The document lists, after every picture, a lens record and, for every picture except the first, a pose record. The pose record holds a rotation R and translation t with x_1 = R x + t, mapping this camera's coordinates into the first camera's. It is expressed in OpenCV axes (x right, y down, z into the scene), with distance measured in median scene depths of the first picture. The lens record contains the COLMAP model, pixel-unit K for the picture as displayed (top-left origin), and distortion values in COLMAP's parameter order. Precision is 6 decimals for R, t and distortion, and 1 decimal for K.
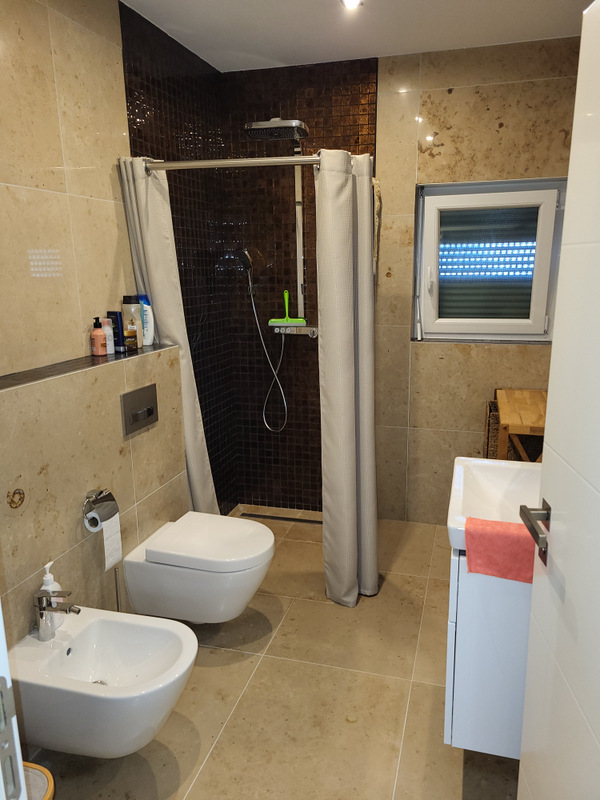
lens RADIAL K [[607.7, 0, 299.6], [0, 607.7, 402.8], [0, 0, 1]] dist [0.040828, -0.017089]
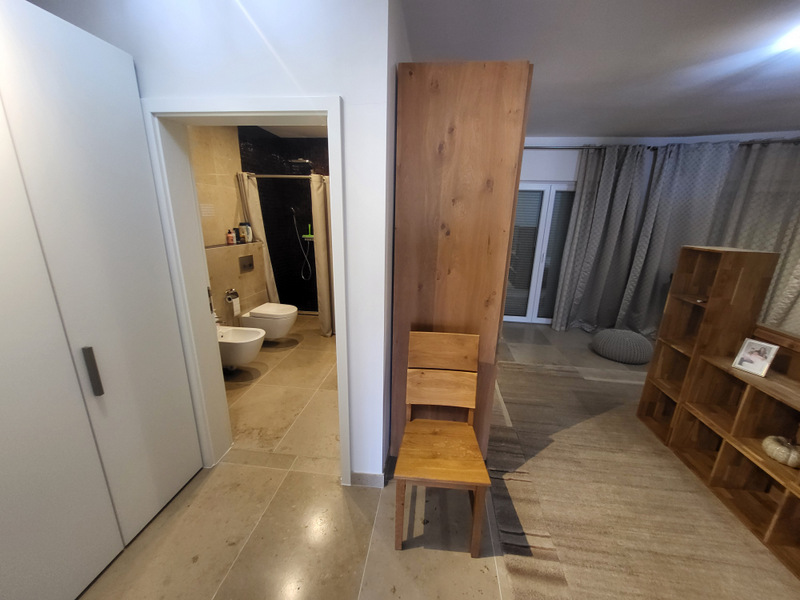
lens RADIAL K [[314.7, 0, 401.1], [0, 314.7, 299.8], [0, 0, 1]] dist [-0.000051, -0.000388]
pose [[0.985960, -0.009047, 0.166735, 0.190537], [0.003595, 0.999450, 0.032971, 0.129157], [-0.166942, -0.031908, 0.985450, -0.534353]]
